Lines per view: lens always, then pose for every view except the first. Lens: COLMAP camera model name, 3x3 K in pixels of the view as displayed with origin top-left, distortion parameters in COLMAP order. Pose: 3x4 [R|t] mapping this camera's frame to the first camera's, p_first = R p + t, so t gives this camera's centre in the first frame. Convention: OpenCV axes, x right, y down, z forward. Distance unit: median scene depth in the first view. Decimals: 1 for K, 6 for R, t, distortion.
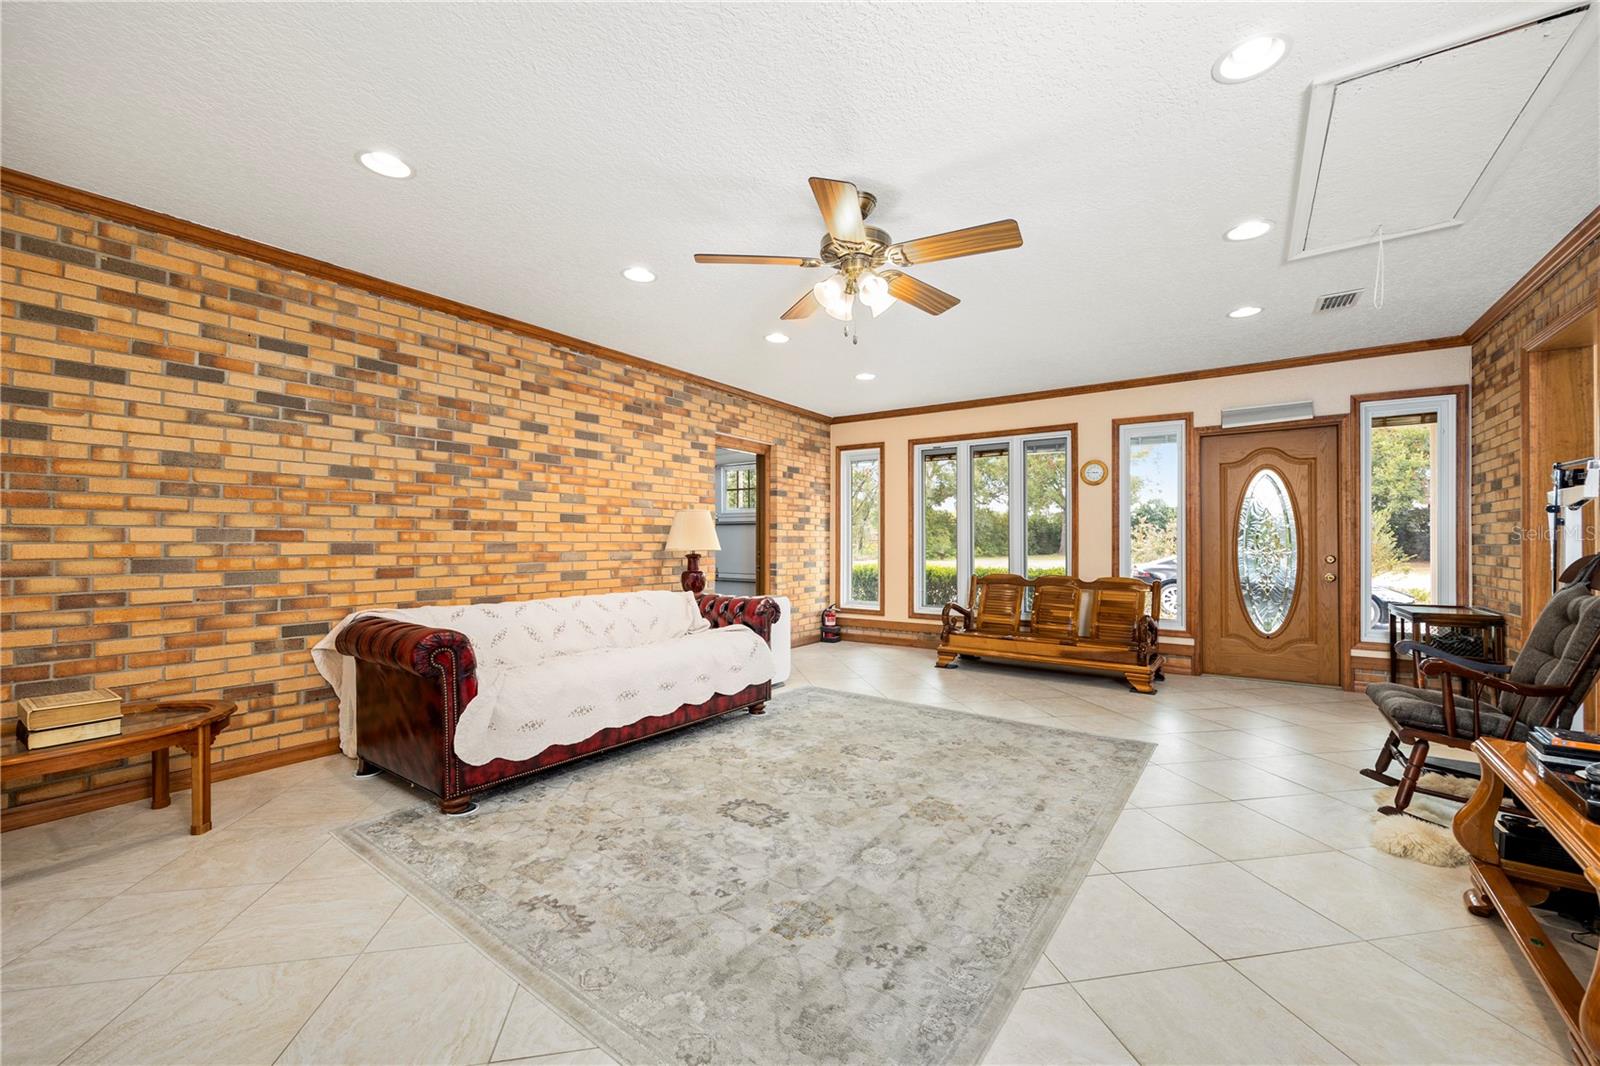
lens RADIAL K [[631.3, 0, 800.0], [0, 631.3, 533.0], [0, 0, 1]] dist [-0.002615, -0.000114]
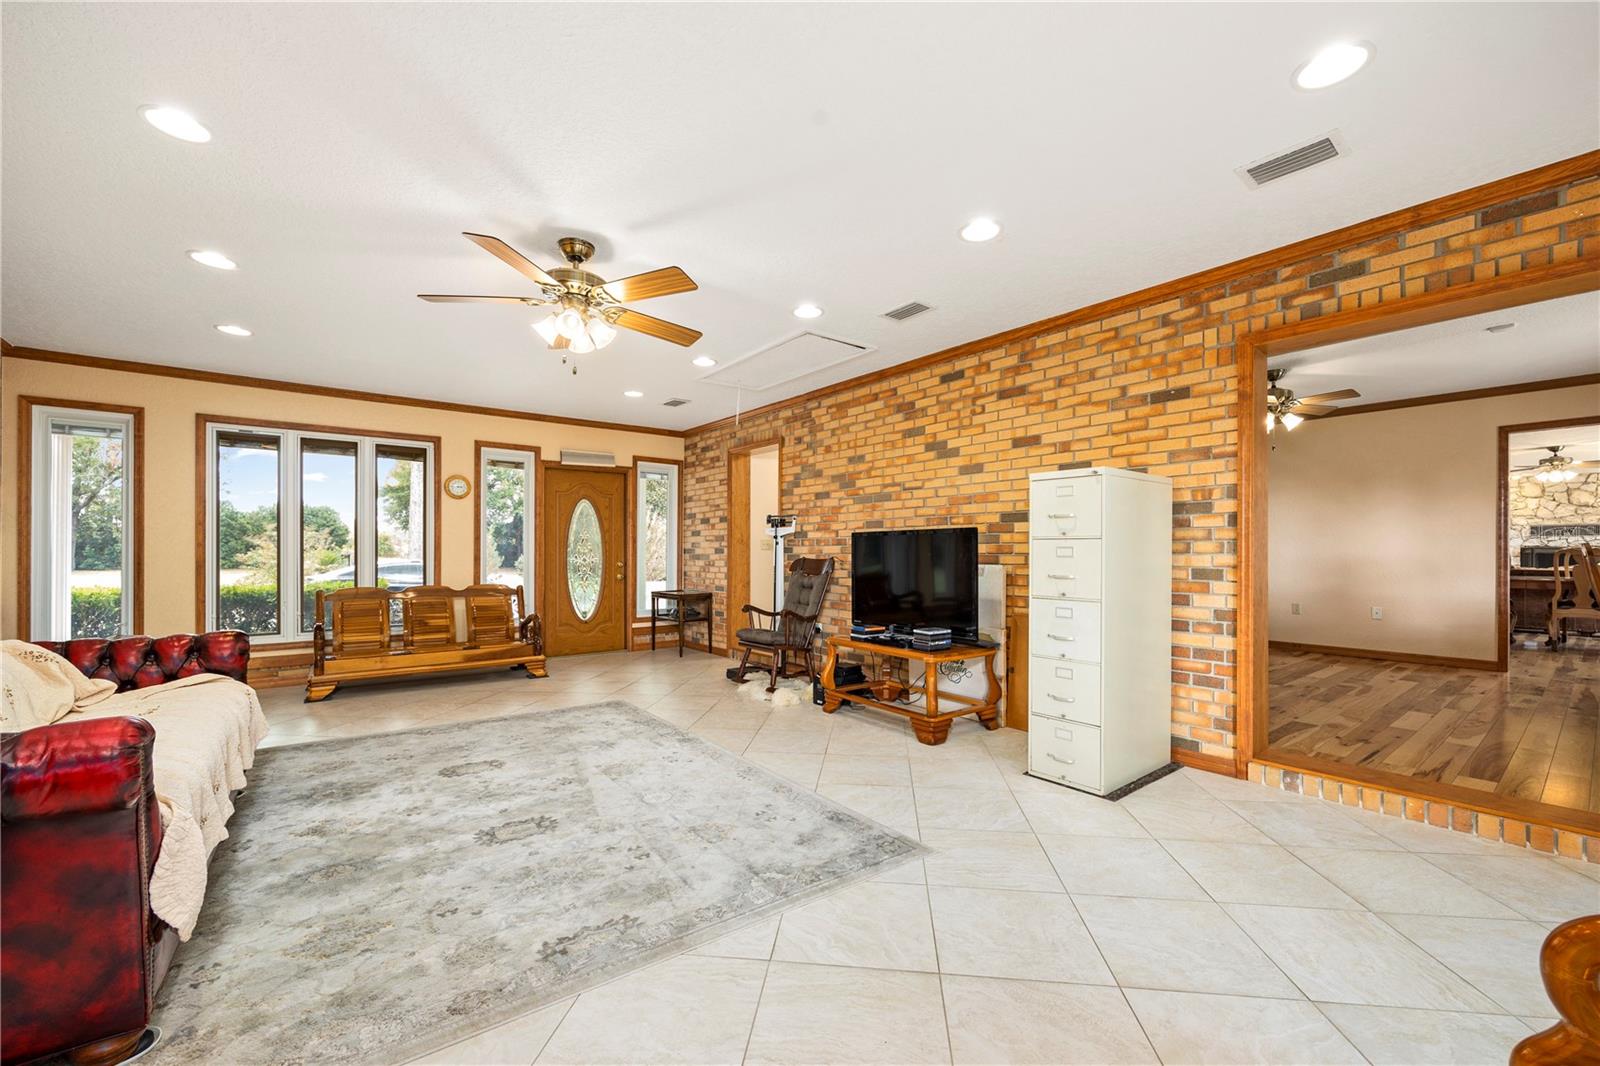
lens RADIAL K [[639.3, 0, 806.9], [0, 639.3, 542.4], [0, 0, 1]] dist [-0.008387, -0.000080]
pose [[0.293986, 0.015086, 0.955691, -0.471682], [-0.013779, 0.999838, -0.011544, 0.002073], [-0.955710, -0.009774, 0.294146, 0.152596]]
